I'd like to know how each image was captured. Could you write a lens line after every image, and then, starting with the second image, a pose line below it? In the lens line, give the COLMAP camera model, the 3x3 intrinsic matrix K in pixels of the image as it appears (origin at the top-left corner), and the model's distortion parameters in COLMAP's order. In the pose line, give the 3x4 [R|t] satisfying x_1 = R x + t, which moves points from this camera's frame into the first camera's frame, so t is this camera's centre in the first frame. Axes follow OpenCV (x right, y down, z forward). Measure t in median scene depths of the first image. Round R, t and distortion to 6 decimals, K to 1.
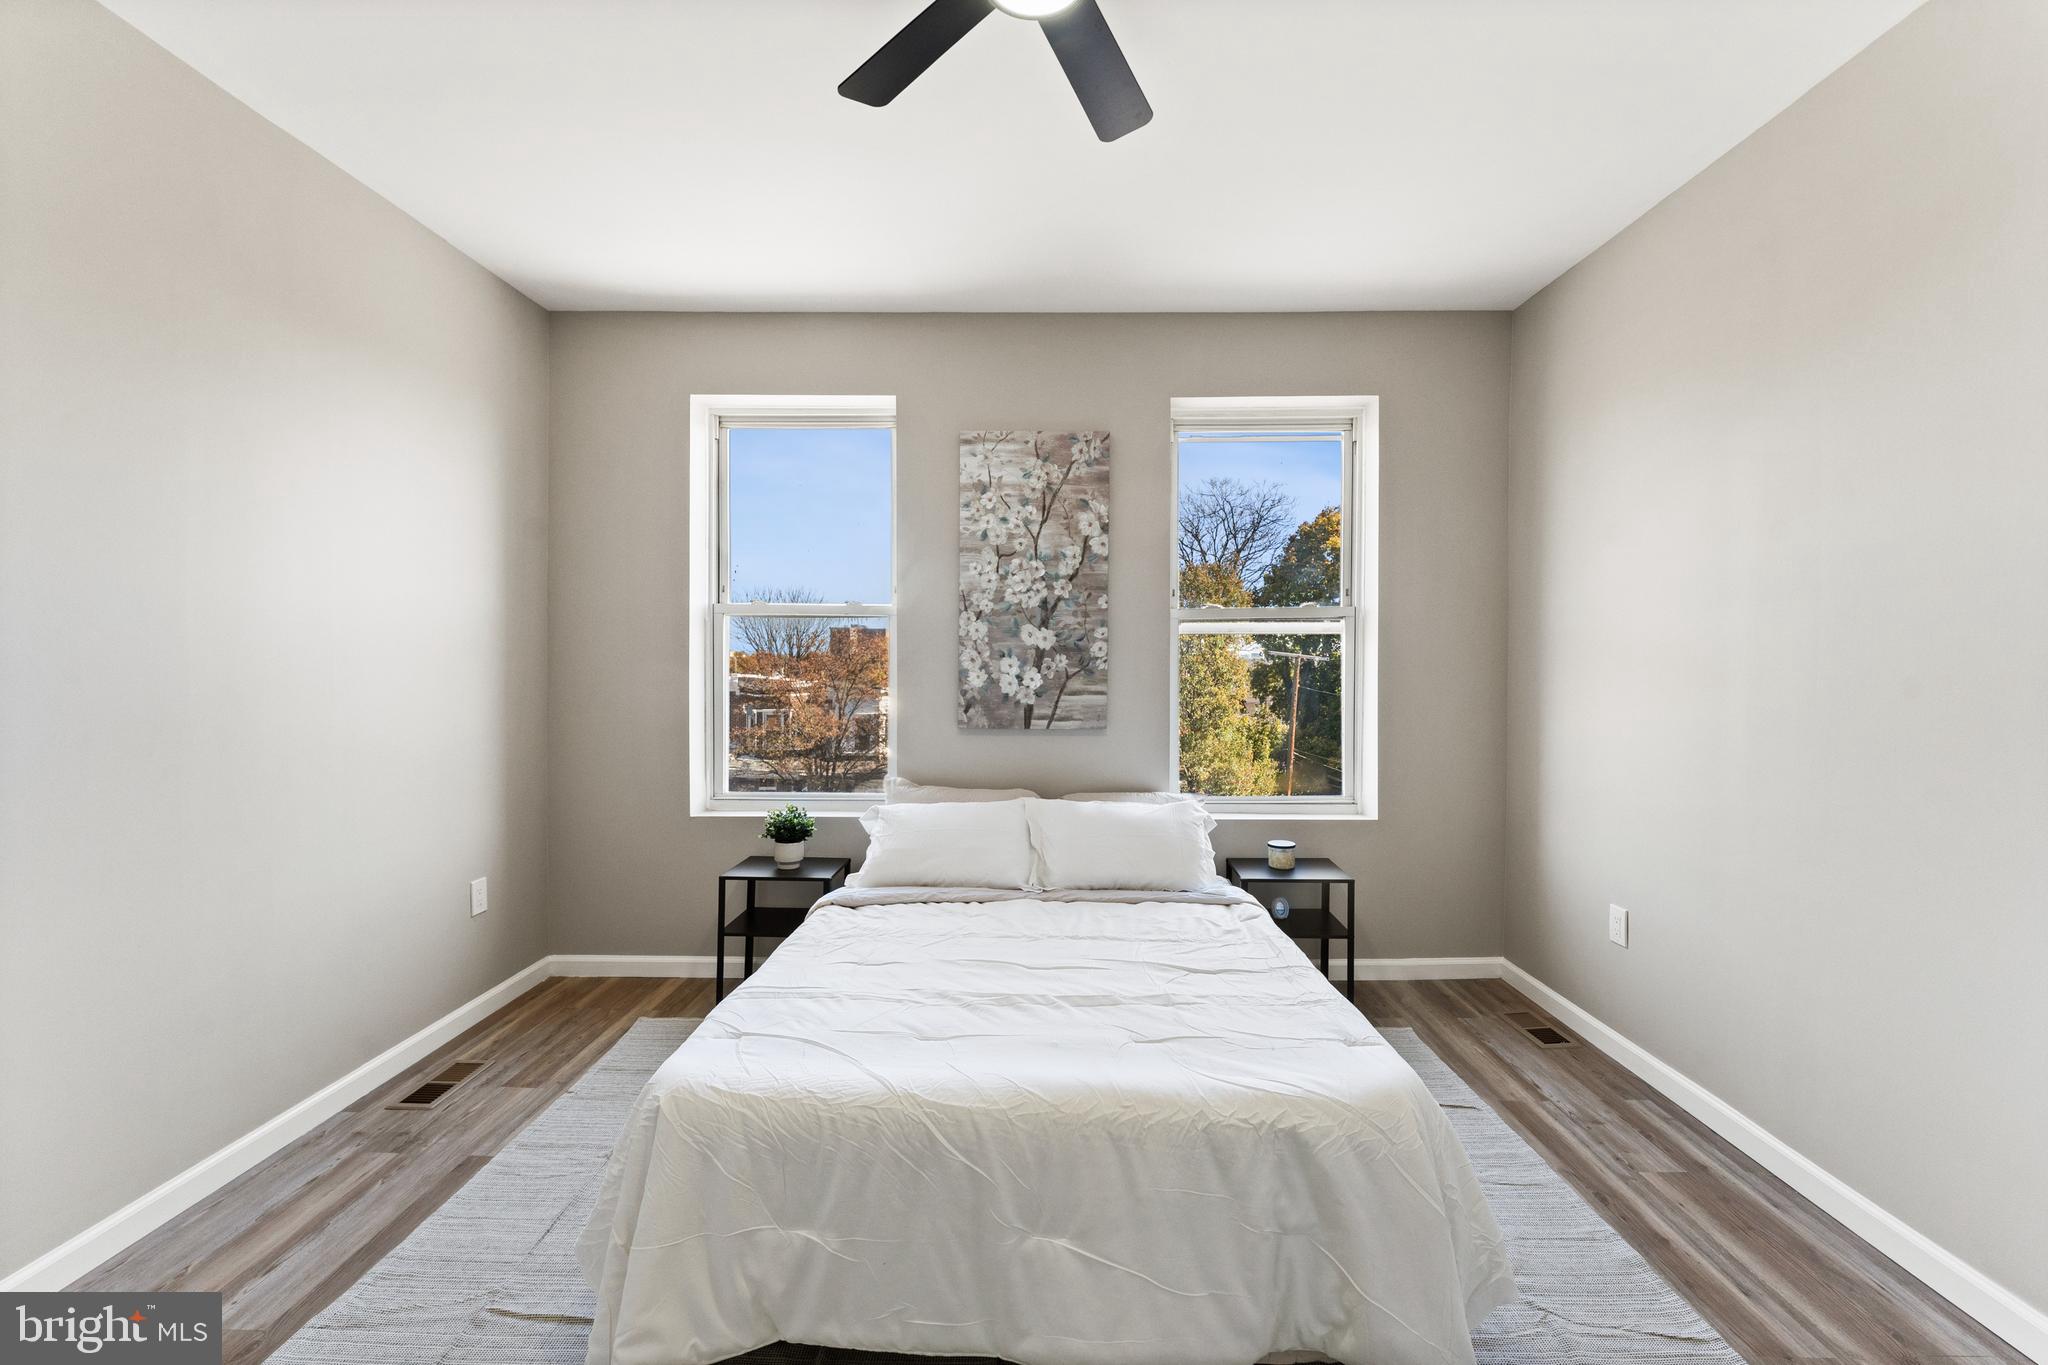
lens RADIAL K [[829.4, 0, 1035.0], [0, 829.4, 675.1], [0, 0, 1]] dist [0.002921, 0.000218]
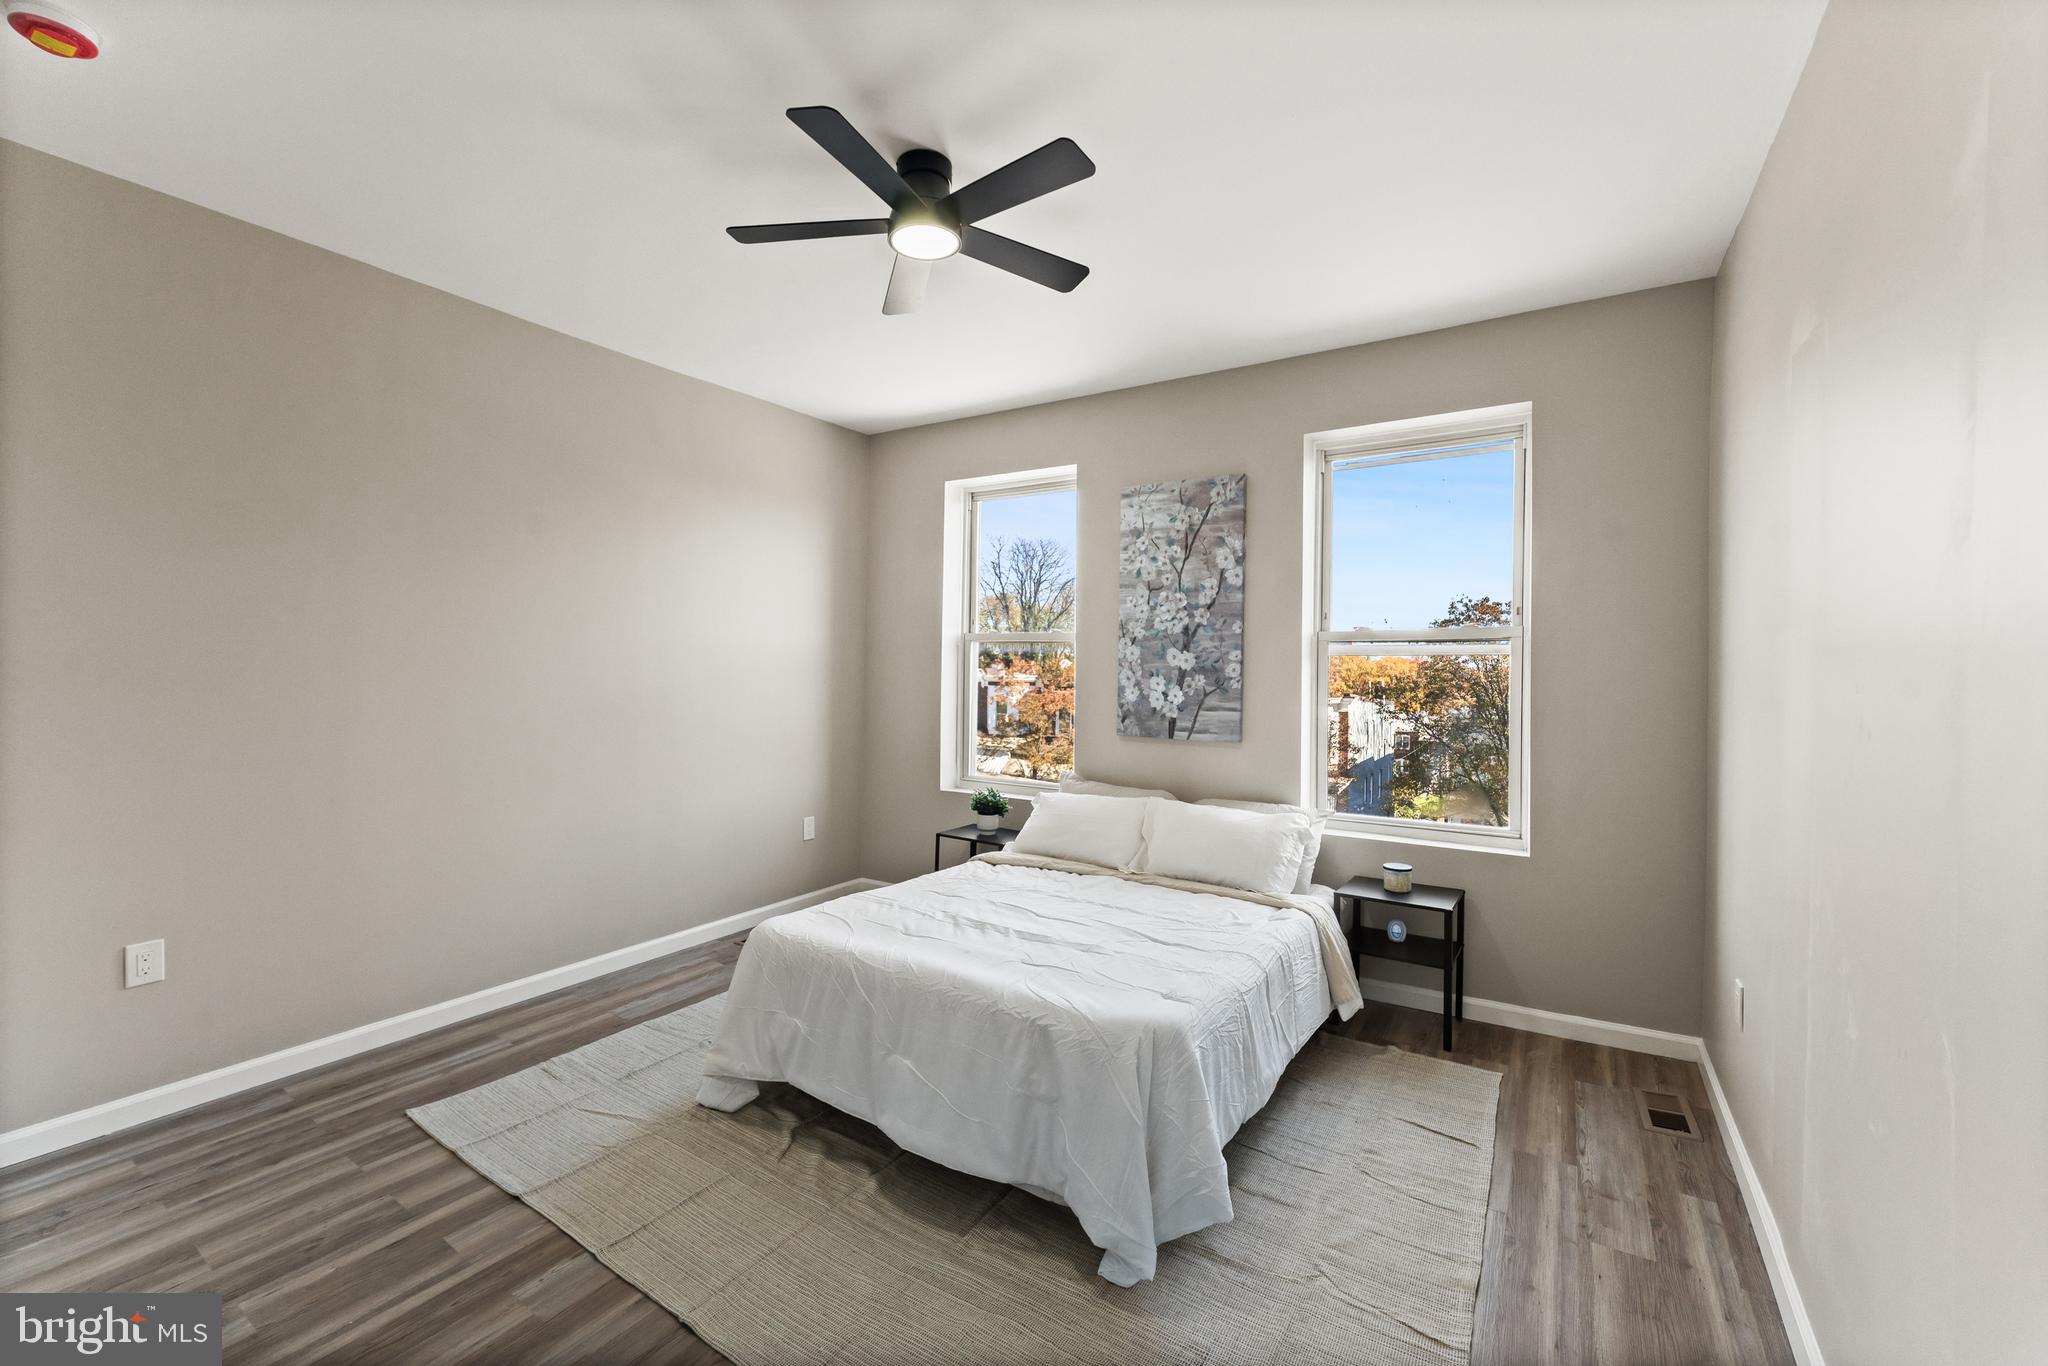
lens RADIAL K [[829.4, 0, 1028.8], [0, 829.4, 671.4], [0, 0, 1]] dist [0.002921, 0.000218]
pose [[0.851404, 0.009332, -0.524427, 0.439251], [-0.017864, 0.999778, -0.011210, -0.012621], [0.524206, 0.018913, 0.851382, -0.089166]]
